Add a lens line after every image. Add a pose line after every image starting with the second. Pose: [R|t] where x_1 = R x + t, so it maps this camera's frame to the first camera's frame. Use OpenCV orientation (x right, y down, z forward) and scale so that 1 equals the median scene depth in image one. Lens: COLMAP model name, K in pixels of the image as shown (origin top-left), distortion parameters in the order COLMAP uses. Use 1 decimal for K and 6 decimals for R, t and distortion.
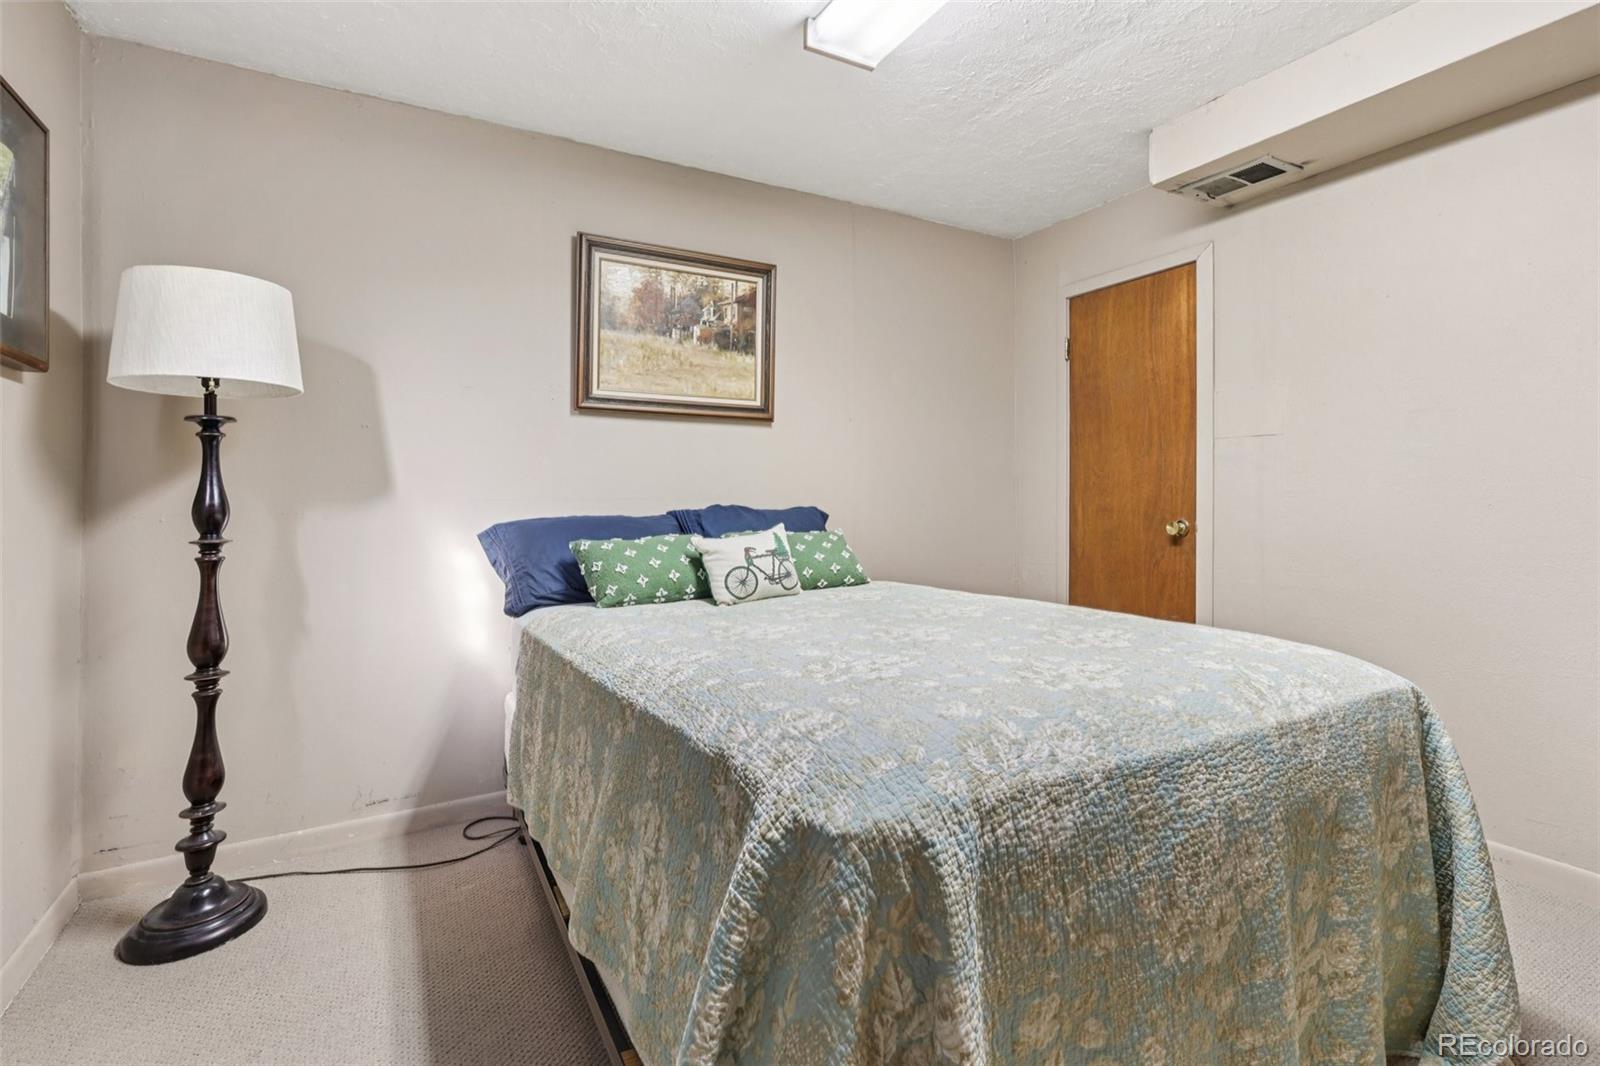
lens RADIAL K [[755.8, 0, 800.7], [0, 755.8, 487.6], [0, 0, 1]] dist [0.016764, -0.000594]
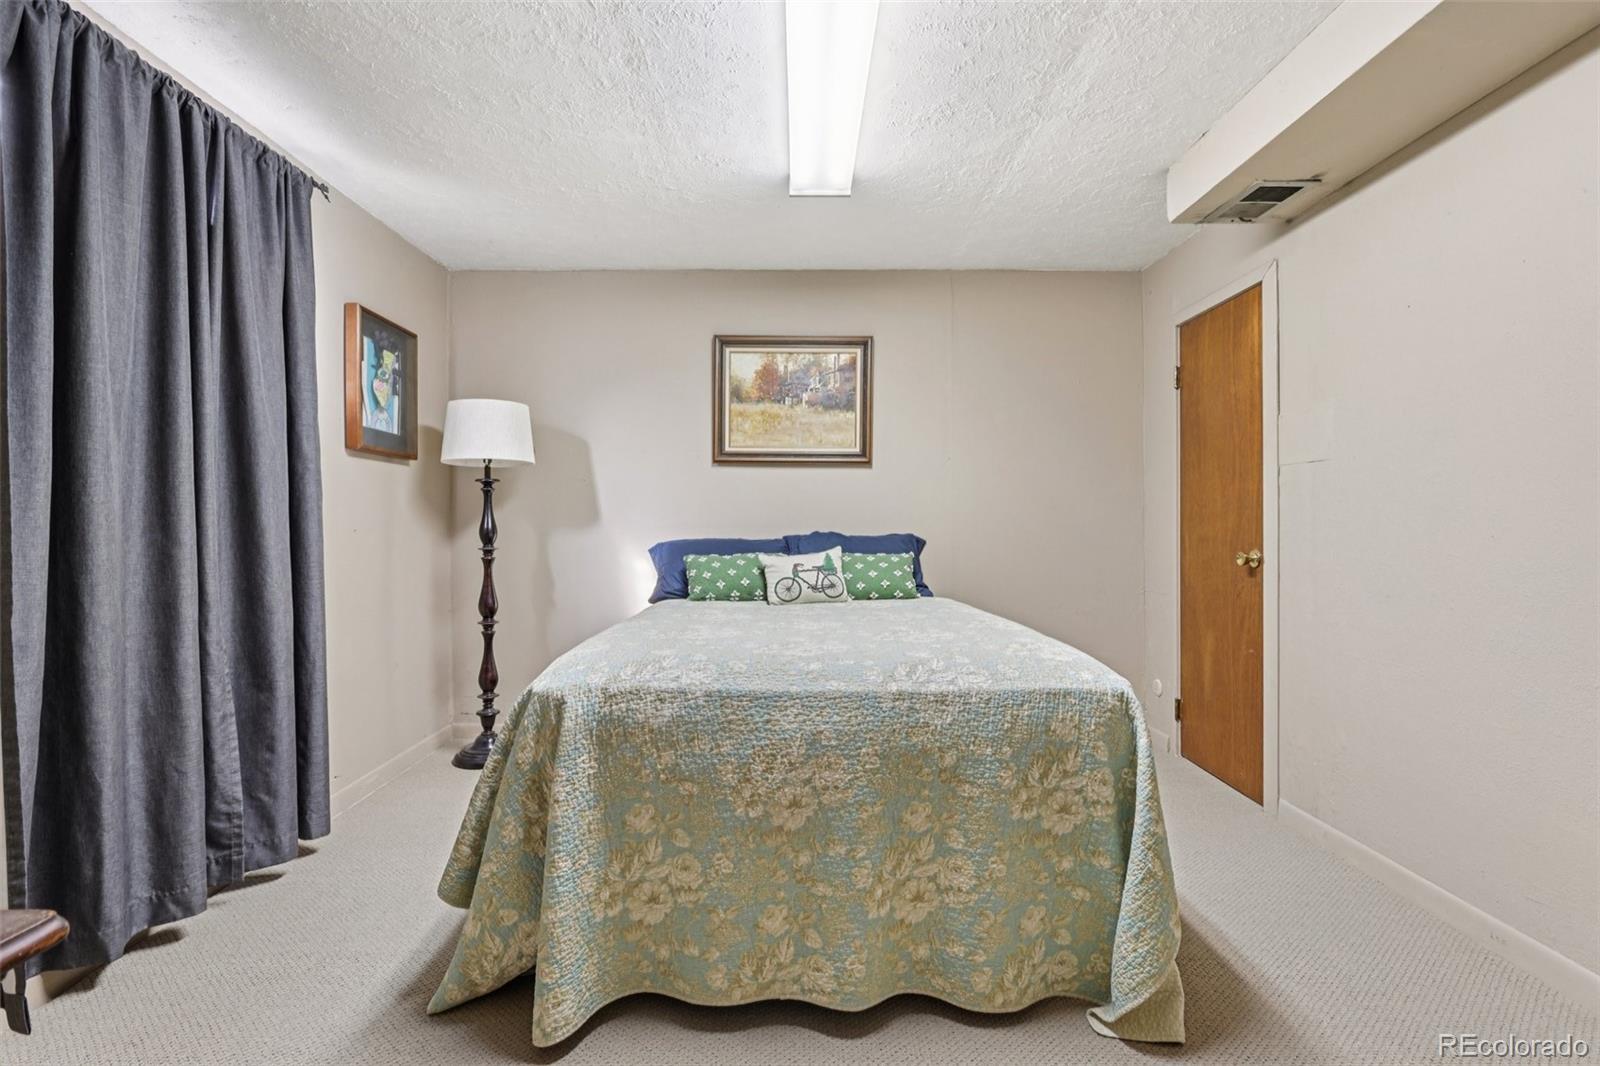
lens RADIAL K [[740.2, 0, 797.1], [0, 740.2, 516.2], [0, 0, 1]] dist [-0.001524, 0.000306]
pose [[0.866842, -0.002705, -0.498576, 0.589550], [0.002241, 0.999996, -0.001528, -0.001506], [0.498578, 0.000207, 0.866845, -0.126730]]
